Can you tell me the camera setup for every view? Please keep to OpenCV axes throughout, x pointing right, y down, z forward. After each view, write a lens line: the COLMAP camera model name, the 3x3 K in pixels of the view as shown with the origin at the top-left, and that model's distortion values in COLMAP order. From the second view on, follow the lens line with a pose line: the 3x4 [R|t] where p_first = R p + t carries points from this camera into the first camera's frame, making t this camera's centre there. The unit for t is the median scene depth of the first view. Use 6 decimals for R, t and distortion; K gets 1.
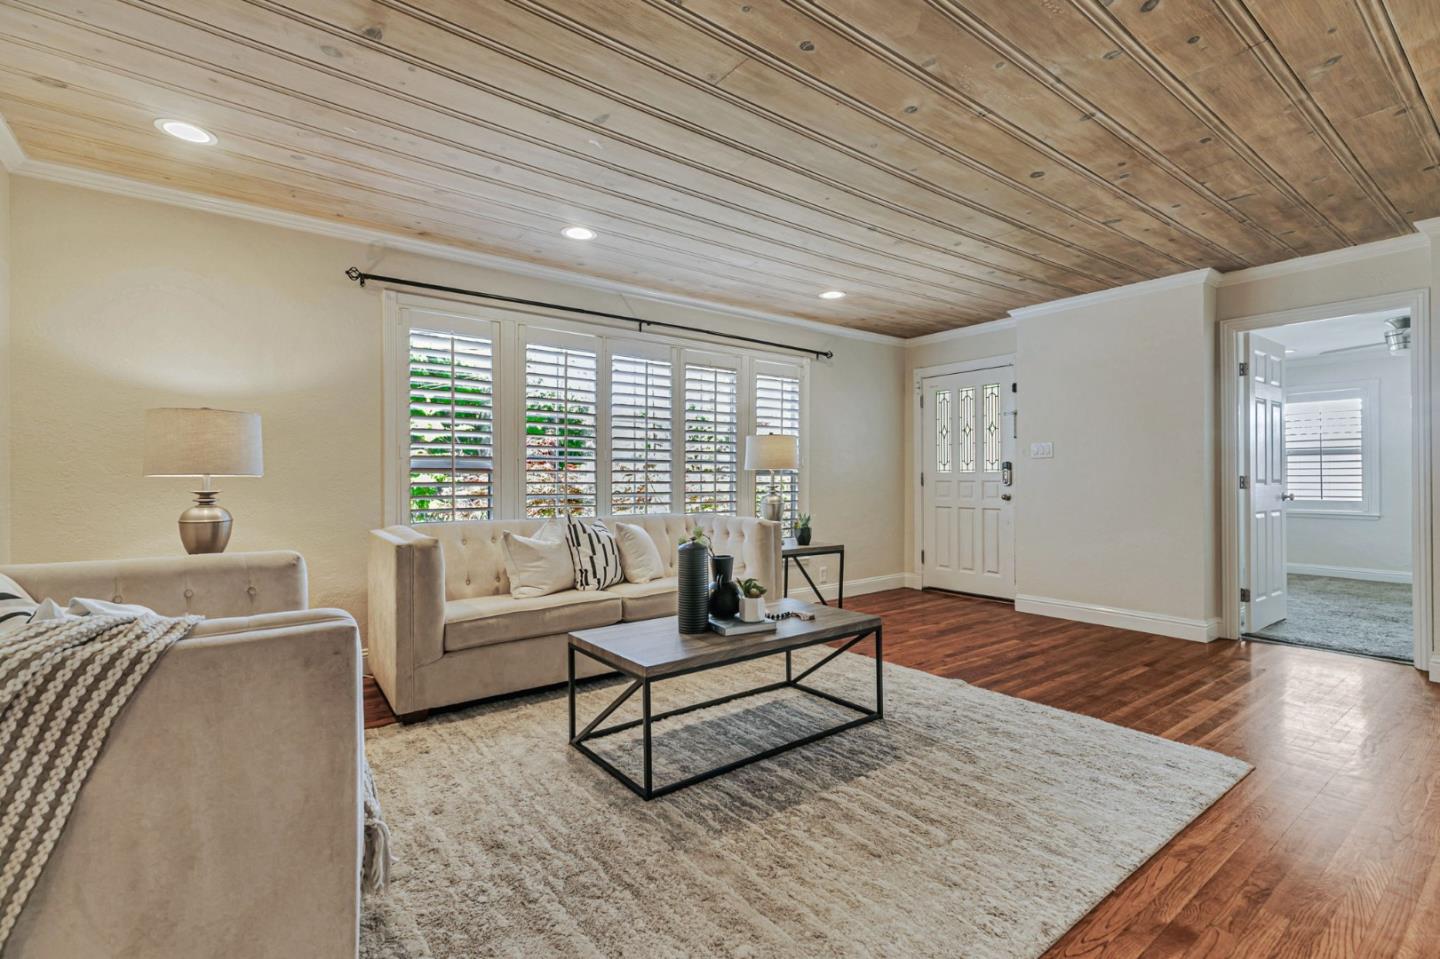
lens RADIAL K [[650.8, 0, 729.6], [0, 650.8, 477.5], [0, 0, 1]] dist [0.007160, -0.000688]
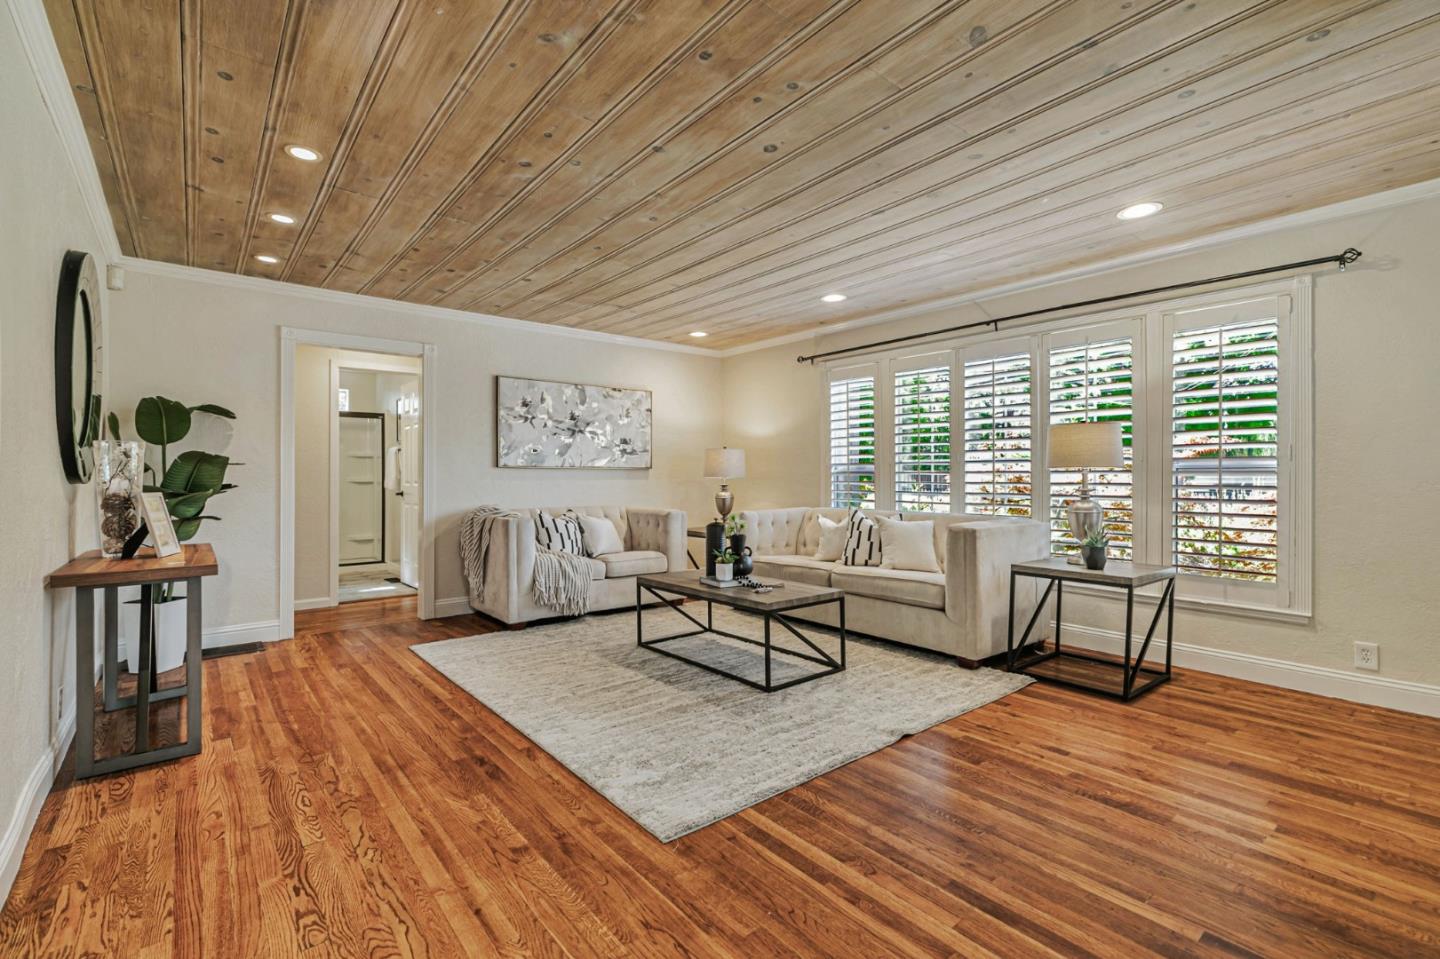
lens RADIAL K [[650.8, 0, 727.7], [0, 650.8, 478.7], [0, 0, 1]] dist [0.007160, -0.000688]
pose [[0.033980, 0.003227, -0.999417, 1.272174], [0.004144, 0.999986, 0.003370, -0.005602], [0.999414, -0.004256, 0.033966, 0.835503]]
